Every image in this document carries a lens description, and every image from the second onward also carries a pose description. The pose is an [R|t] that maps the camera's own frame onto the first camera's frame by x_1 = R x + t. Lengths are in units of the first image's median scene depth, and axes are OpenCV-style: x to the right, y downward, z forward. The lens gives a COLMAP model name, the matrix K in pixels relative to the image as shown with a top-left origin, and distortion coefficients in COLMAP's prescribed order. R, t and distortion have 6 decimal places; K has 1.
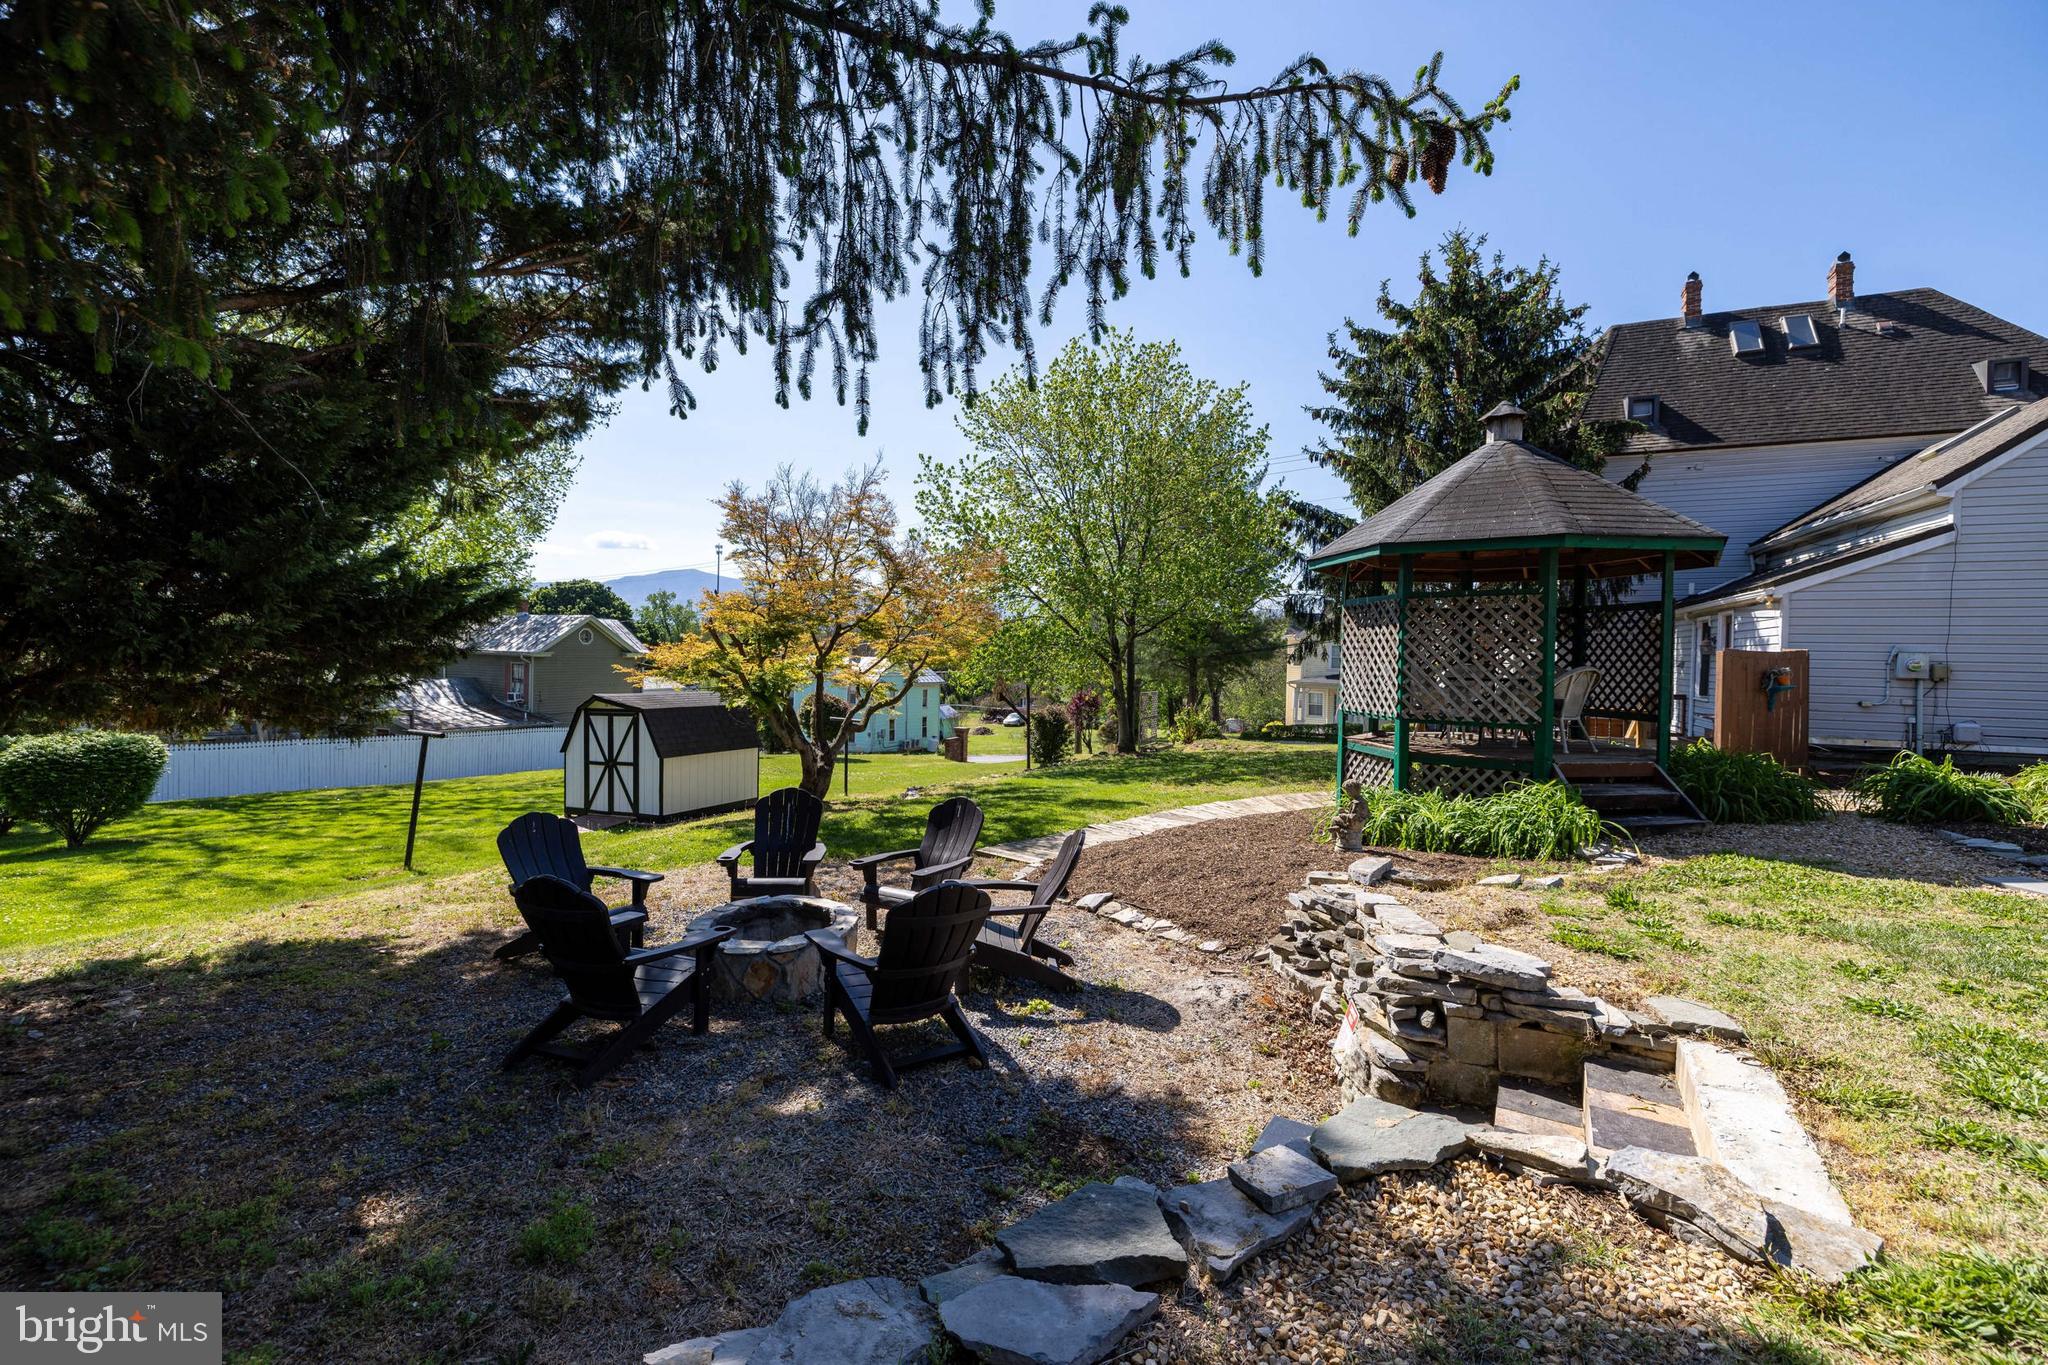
lens RADIAL K [[871.5, 0, 1027.7], [0, 871.5, 661.0], [0, 0, 1]] dist [-0.000203, 0.000051]
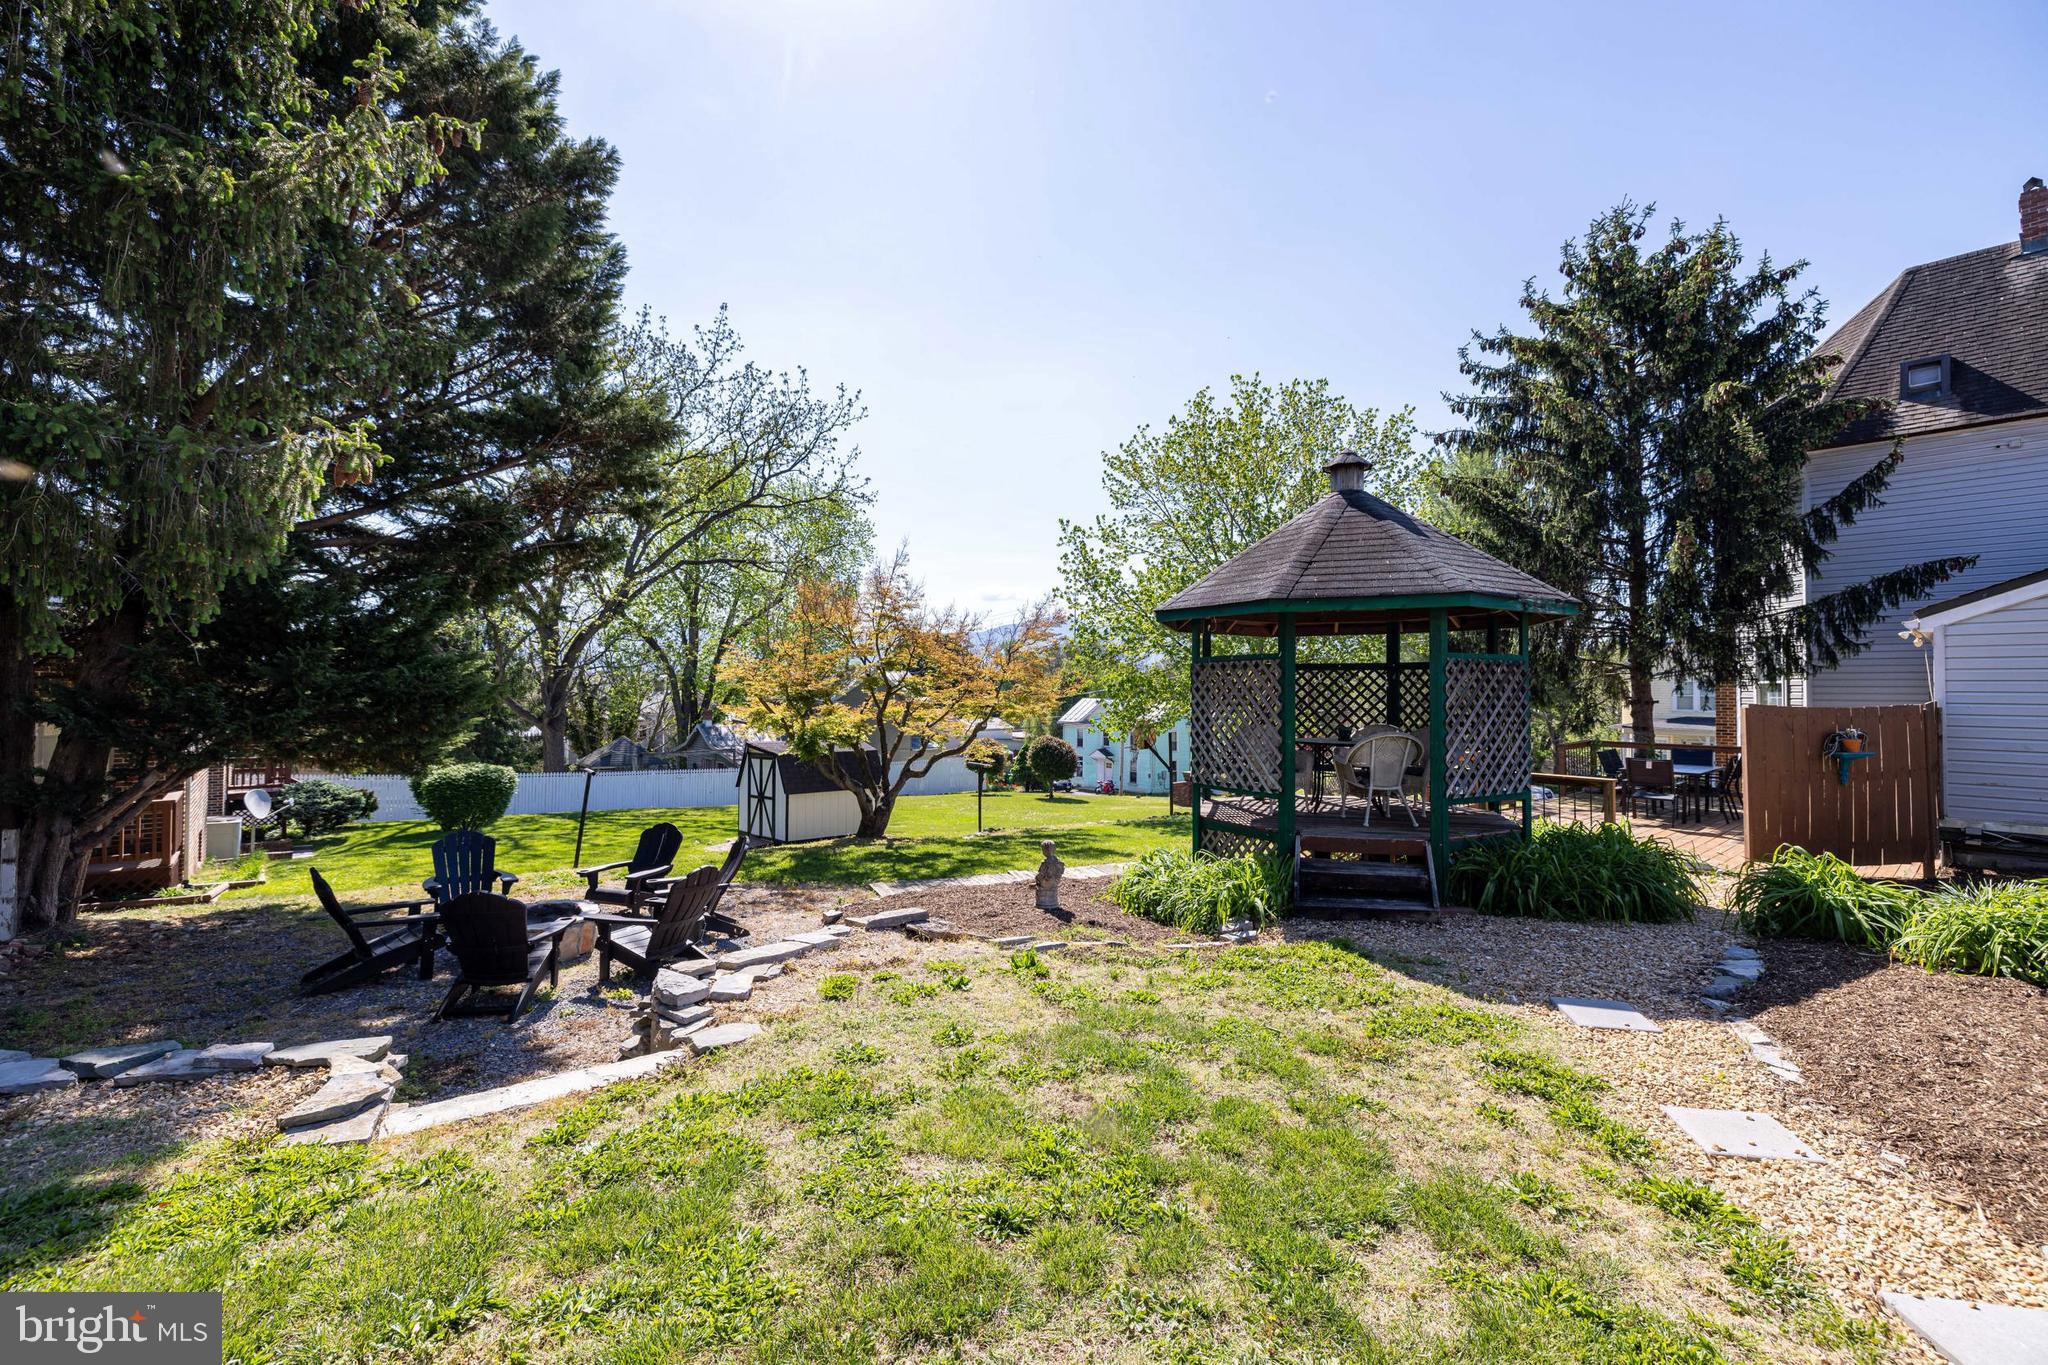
lens RADIAL K [[869.6, 0, 1019.5], [0, 869.6, 666.6], [0, 0, 1]] dist [-0.001778, -0.000349]
pose [[0.915629, -0.024369, -0.401285, 0.295538], [0.009173, 0.999168, -0.039745, -0.013769], [0.401920, 0.032710, 0.915090, -0.001049]]
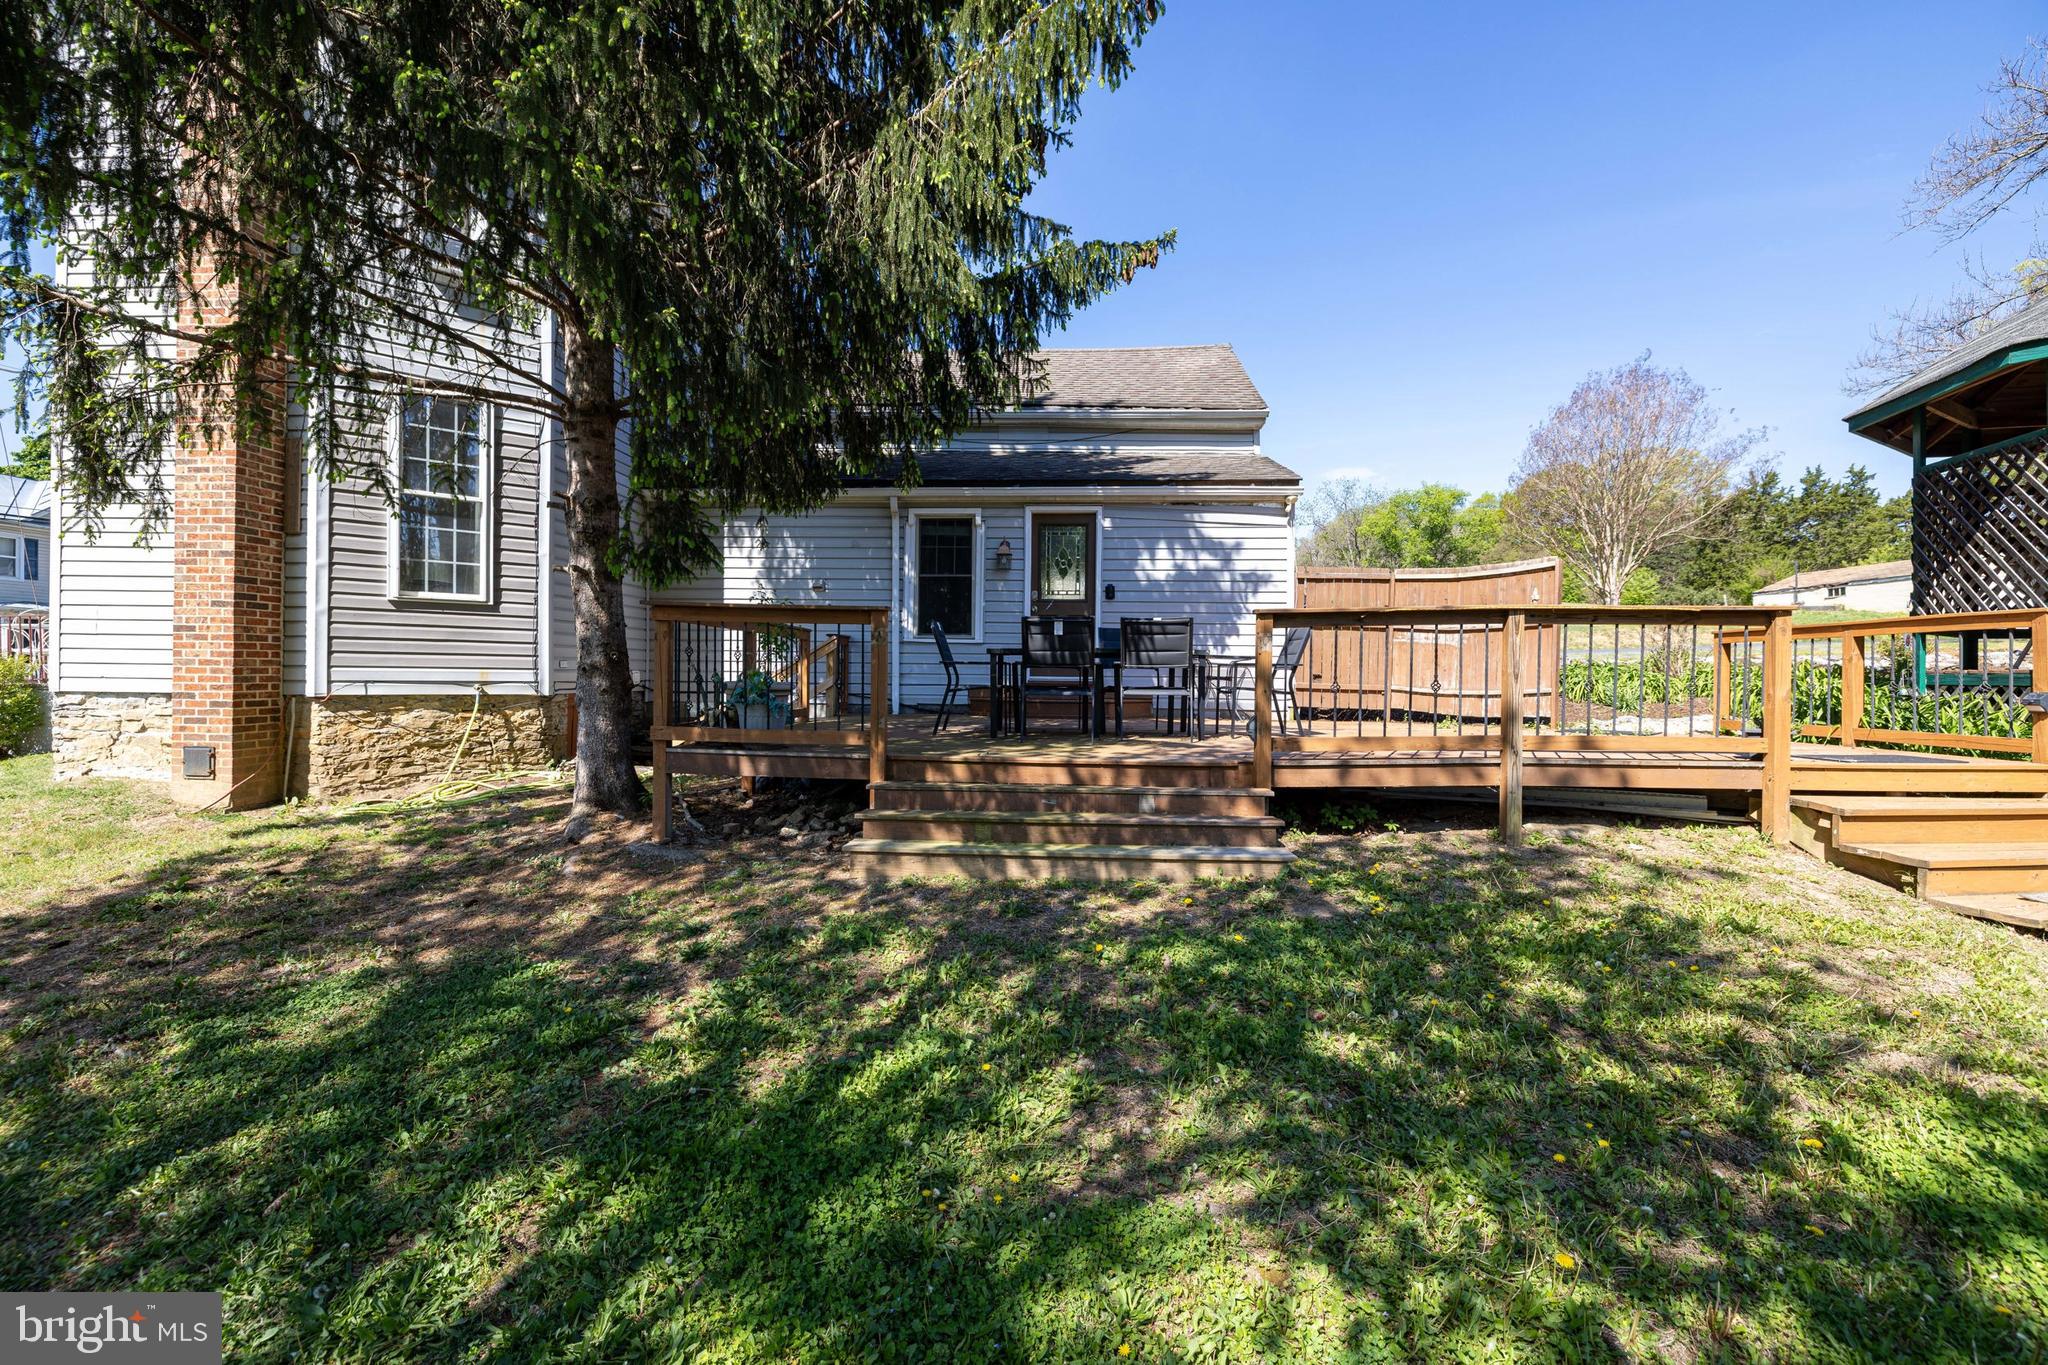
lens RADIAL K [[861.7, 0, 1023.1], [0, 861.7, 670.7], [0, 0, 1]] dist [-0.000404, 0.000239]
pose [[-0.383880, -0.019444, 0.923178, 0.151275], [-0.012449, 0.999796, 0.015882, 0.049237], [-0.923299, -0.005396, -0.384044, 1.029166]]
